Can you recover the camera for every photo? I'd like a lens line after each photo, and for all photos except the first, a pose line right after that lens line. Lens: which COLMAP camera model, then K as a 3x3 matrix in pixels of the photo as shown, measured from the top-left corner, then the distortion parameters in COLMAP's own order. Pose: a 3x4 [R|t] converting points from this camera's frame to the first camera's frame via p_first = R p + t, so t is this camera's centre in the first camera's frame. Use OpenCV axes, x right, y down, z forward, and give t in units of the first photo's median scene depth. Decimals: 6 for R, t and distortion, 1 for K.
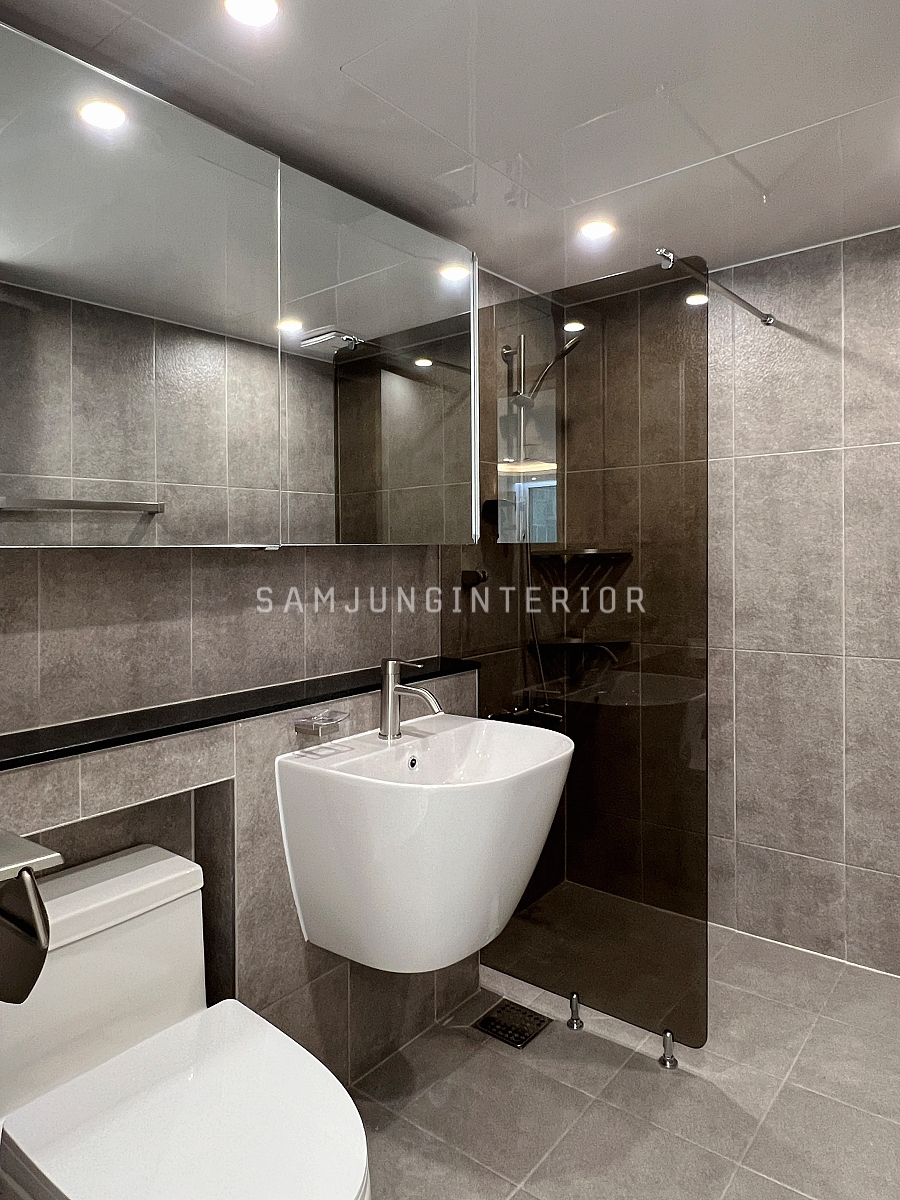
lens RADIAL K [[750.8, 0, 415.5], [0, 750.8, 566.8], [0, 0, 1]] dist [-0.002703, -0.000990]
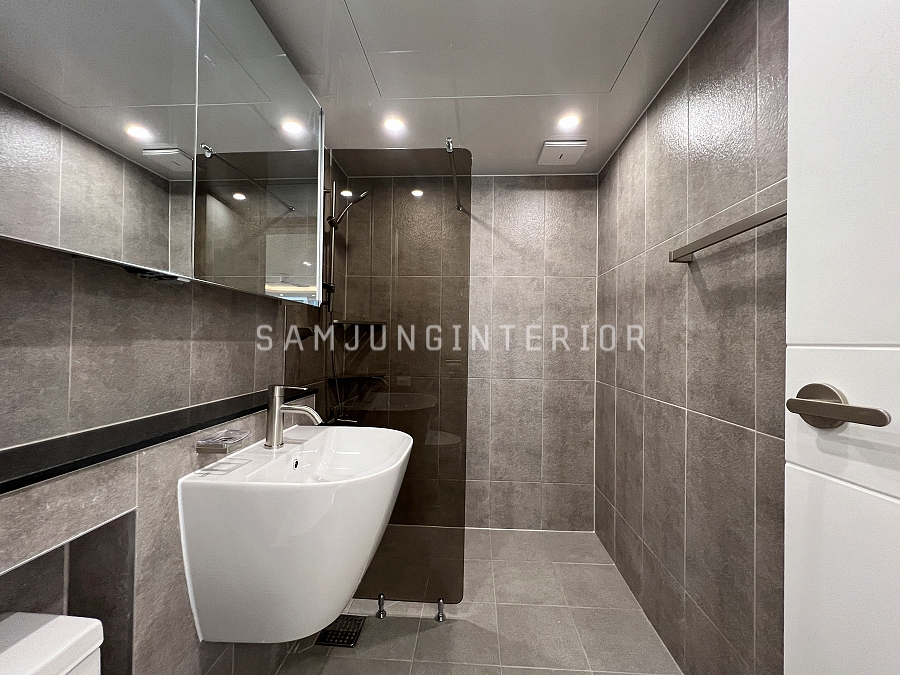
lens RADIAL K [[380.7, 0, 453.1], [0, 380.7, 342.8], [0, 0, 1]] dist [-0.000050, 0.000194]
pose [[0.816768, 0.021748, 0.576556, -0.138629], [-0.016299, 0.999760, -0.014623, 0.047888], [-0.576736, 0.002546, 0.816926, 0.257370]]
